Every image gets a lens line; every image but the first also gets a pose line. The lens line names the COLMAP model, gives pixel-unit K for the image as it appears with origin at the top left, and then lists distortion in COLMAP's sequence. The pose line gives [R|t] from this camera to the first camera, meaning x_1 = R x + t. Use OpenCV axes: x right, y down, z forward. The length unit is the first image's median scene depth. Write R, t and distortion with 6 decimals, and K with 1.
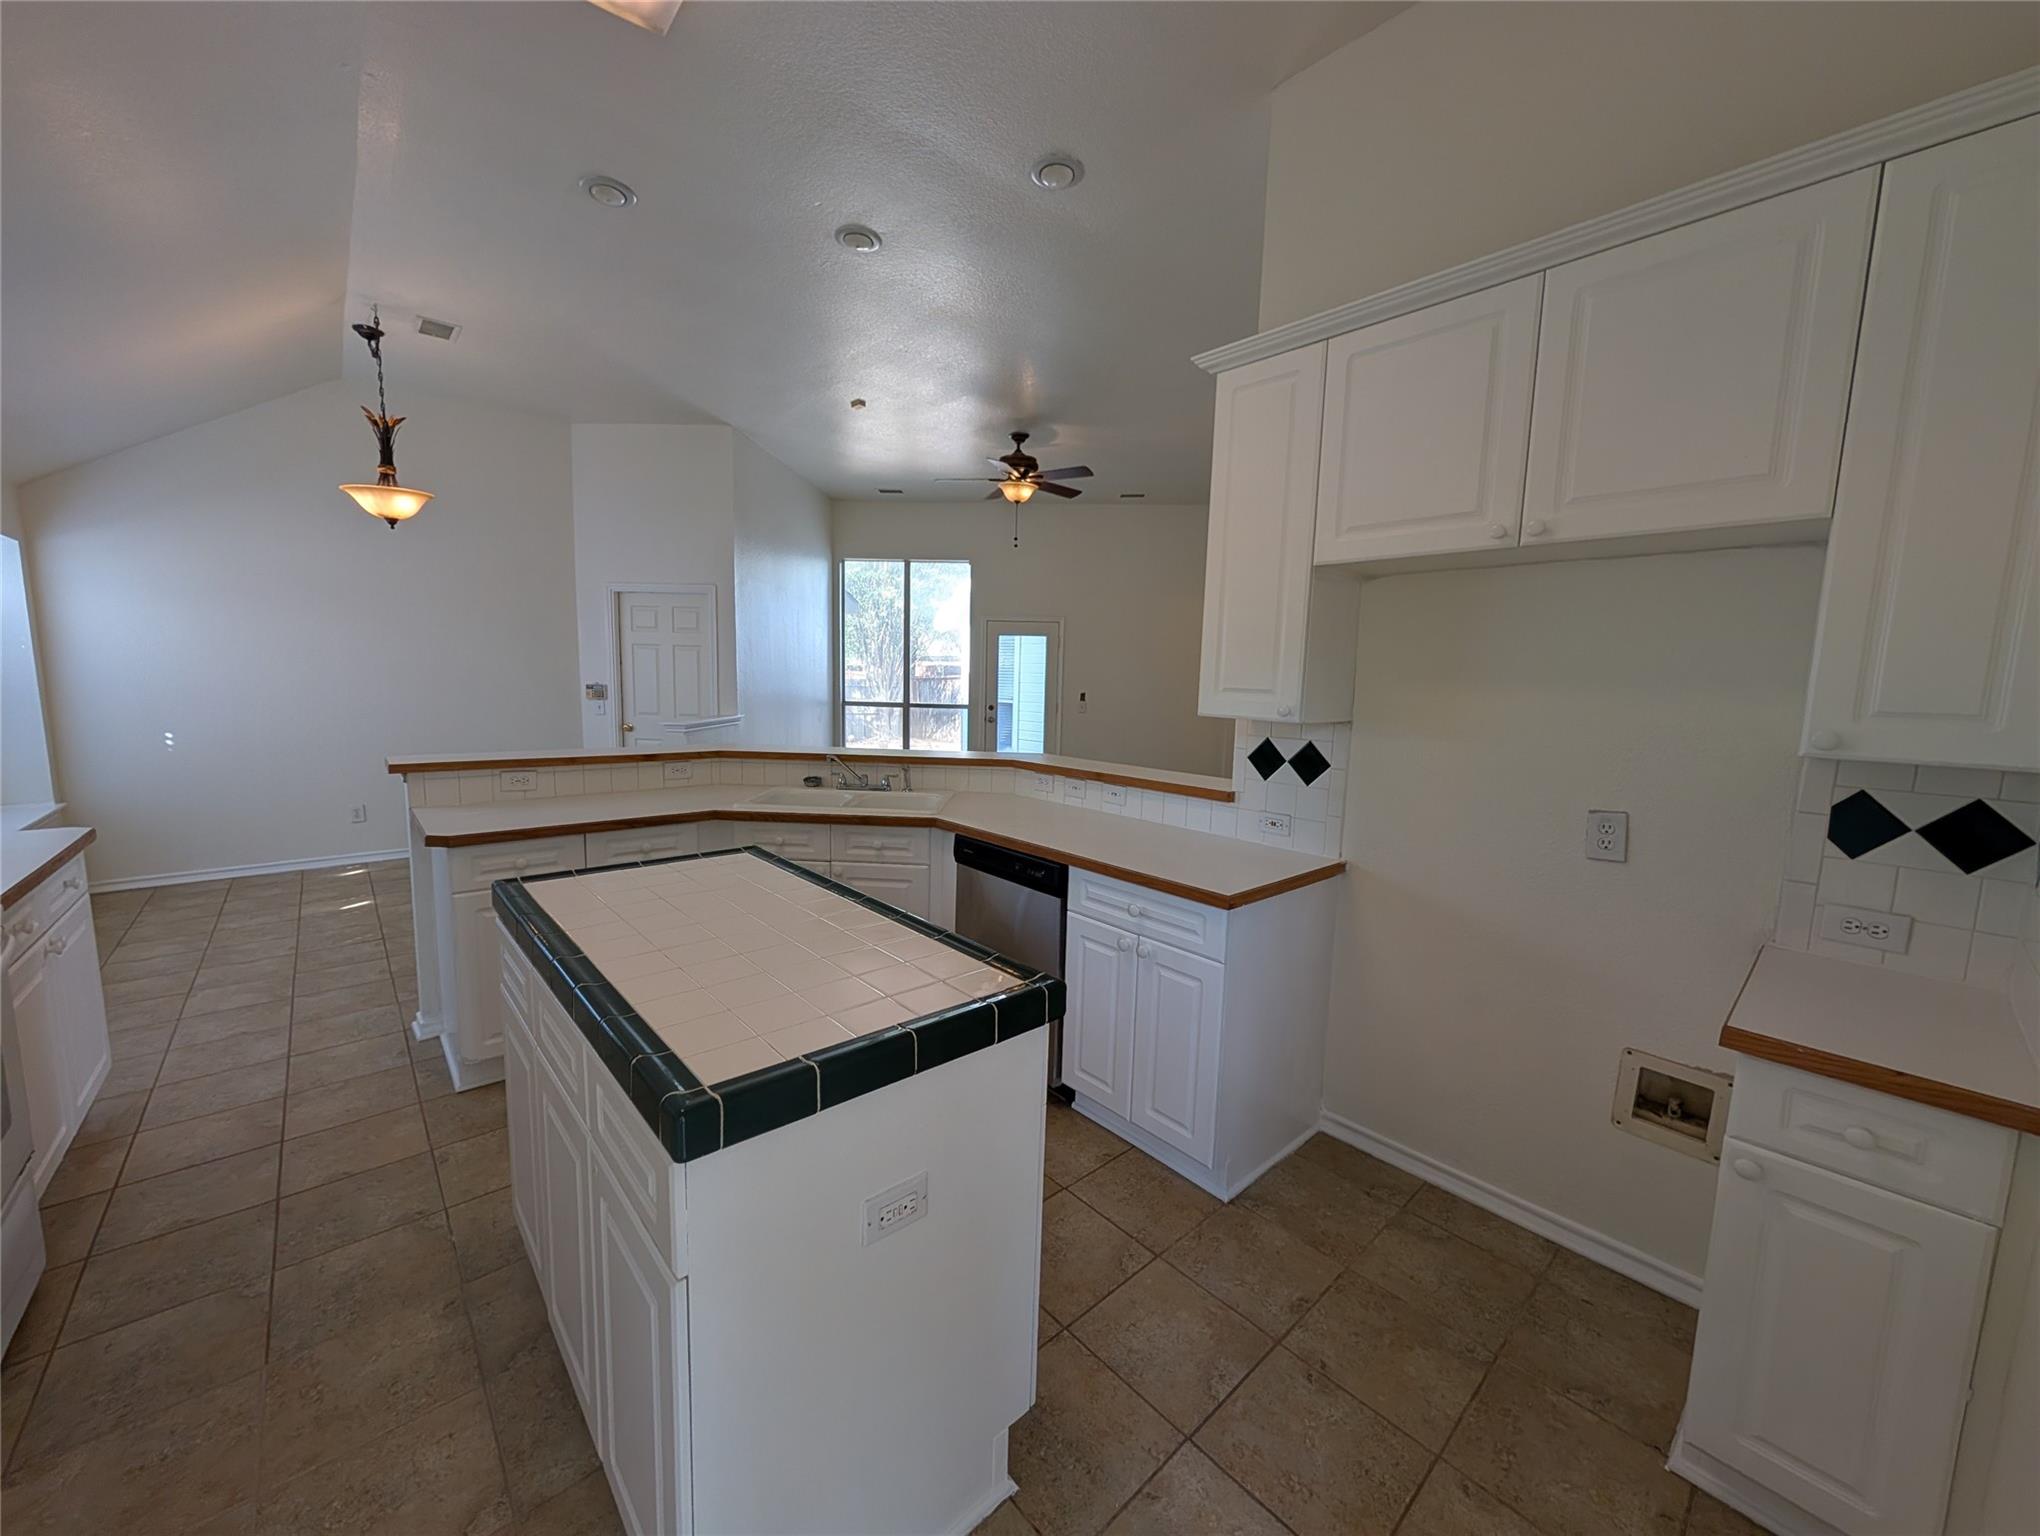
lens RADIAL K [[772.3, 0, 1018.1], [0, 772.3, 768.8], [0, 0, 1]] dist [0.000861, 0.000130]
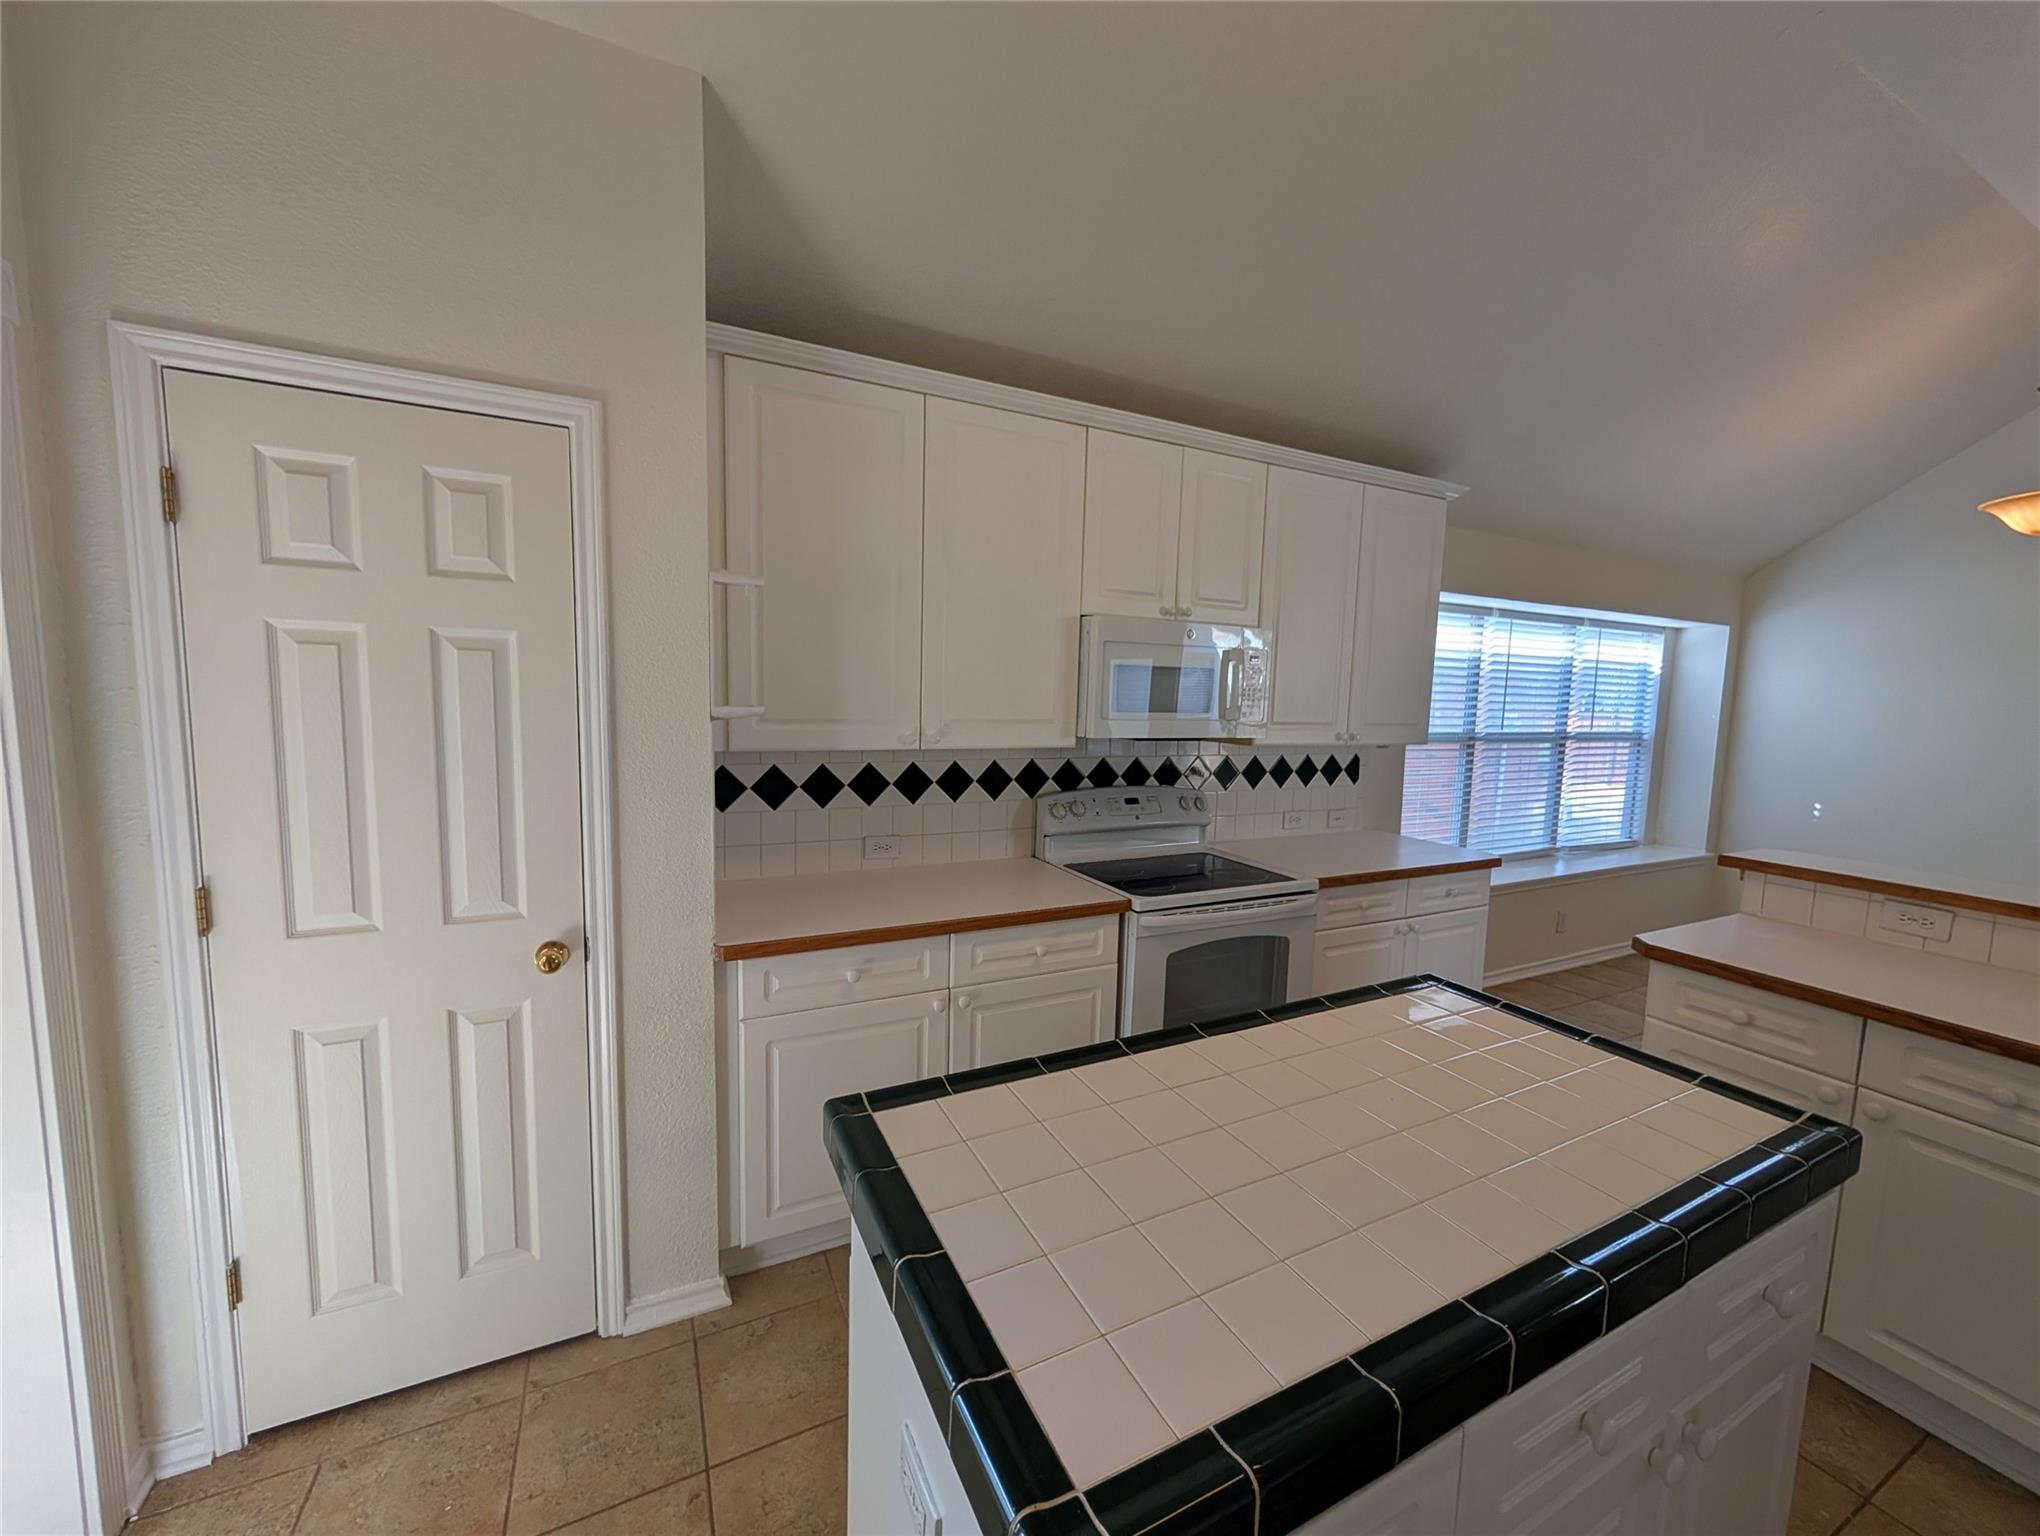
lens RADIAL K [[772.3, 0, 1018.1], [0, 772.3, 768.8], [0, 0, 1]] dist [0.000861, 0.000130]
pose [[-0.274667, 0.063184, -0.959461, 0.085524], [-0.151714, 0.982492, 0.108132, -0.032041], [0.949495, 0.175264, -0.260272, 0.219812]]
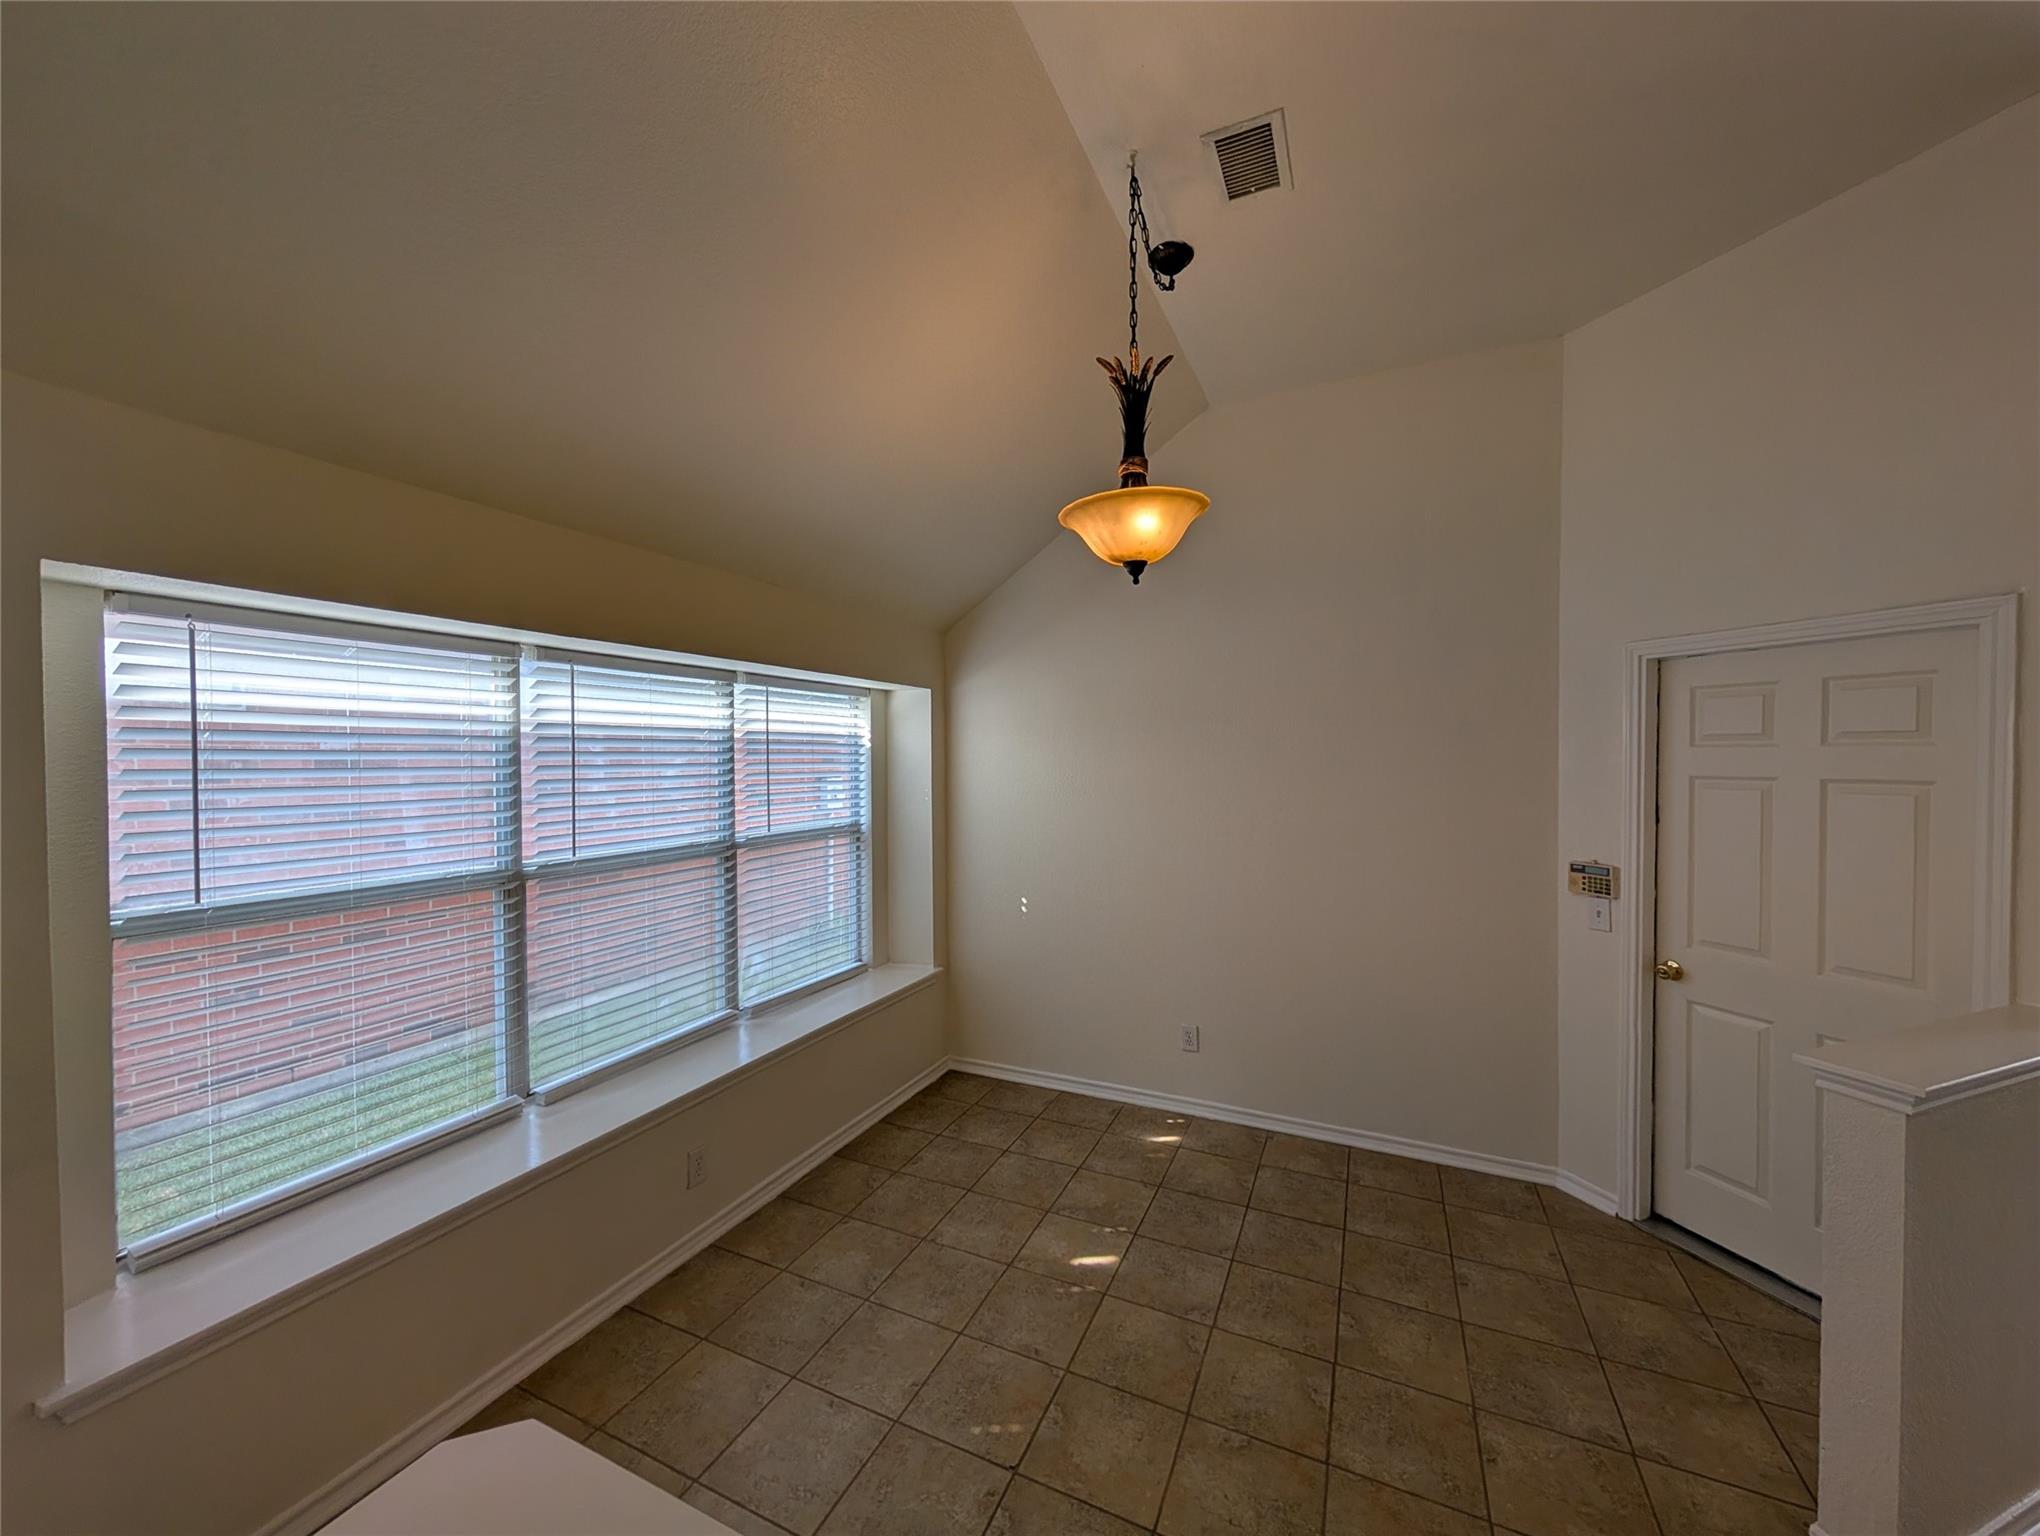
lens RADIAL K [[772.3, 0, 1018.1], [0, 772.3, 768.8], [0, 0, 1]] dist [0.000861, 0.000130]
pose [[0.394892, -0.013650, -0.918626, -0.257236], [-0.101443, 0.993128, -0.058365, -0.103277], [0.913110, 0.116236, 0.390794, 0.499496]]
